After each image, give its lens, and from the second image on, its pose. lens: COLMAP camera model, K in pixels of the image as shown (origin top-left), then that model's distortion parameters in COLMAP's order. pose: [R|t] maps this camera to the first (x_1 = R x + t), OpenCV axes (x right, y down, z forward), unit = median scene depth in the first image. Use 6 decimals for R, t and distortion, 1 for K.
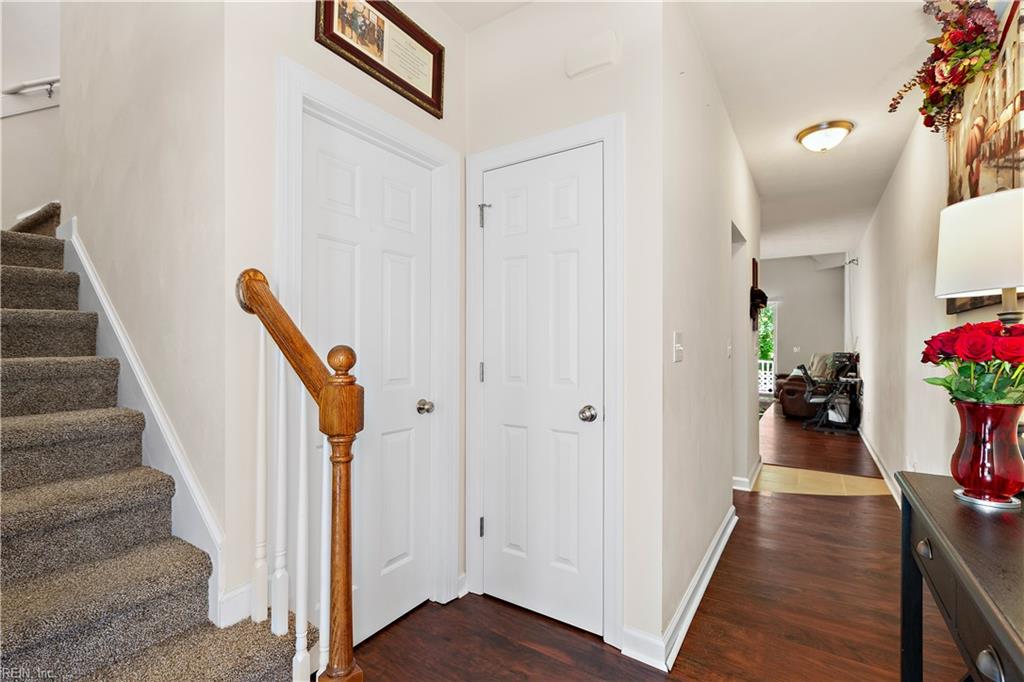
lens RADIAL K [[452.2, 0, 512.0], [0, 452.2, 341.0], [0, 0, 1]] dist [-0.000239, 0.000013]
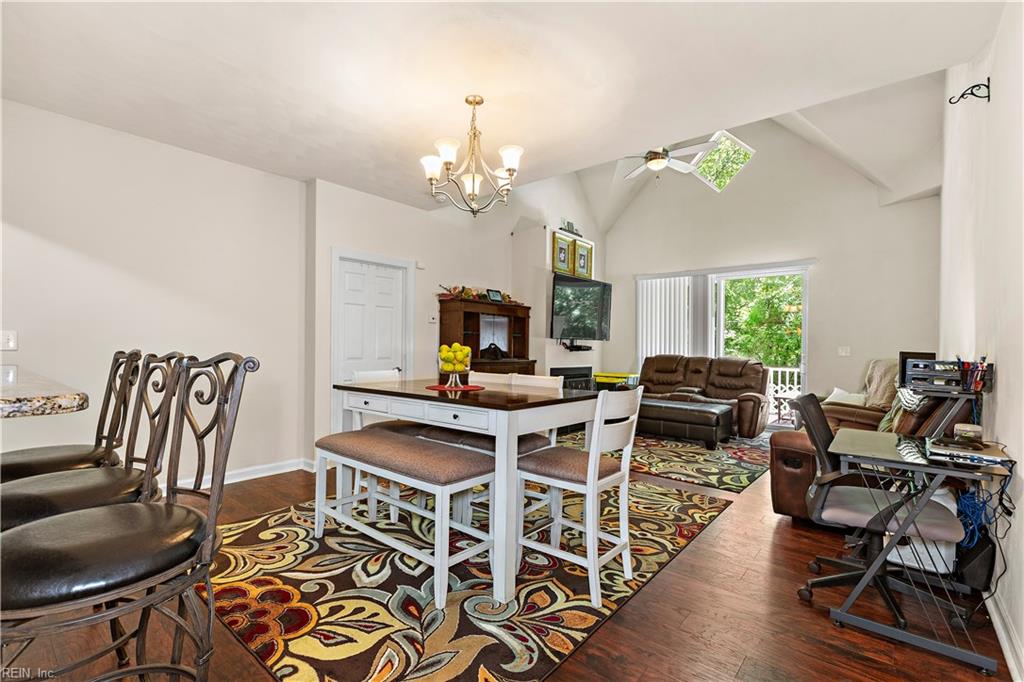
lens RADIAL K [[475.8, 0, 512.0], [0, 475.8, 341.0], [0, 0, 1]] dist [-0.002088, -0.000716]
pose [[0.994731, 0.002247, -0.102500, 0.466102], [-0.000827, 0.999903, 0.013891, 0.007113], [0.102521, -0.013733, 0.994636, 0.635202]]
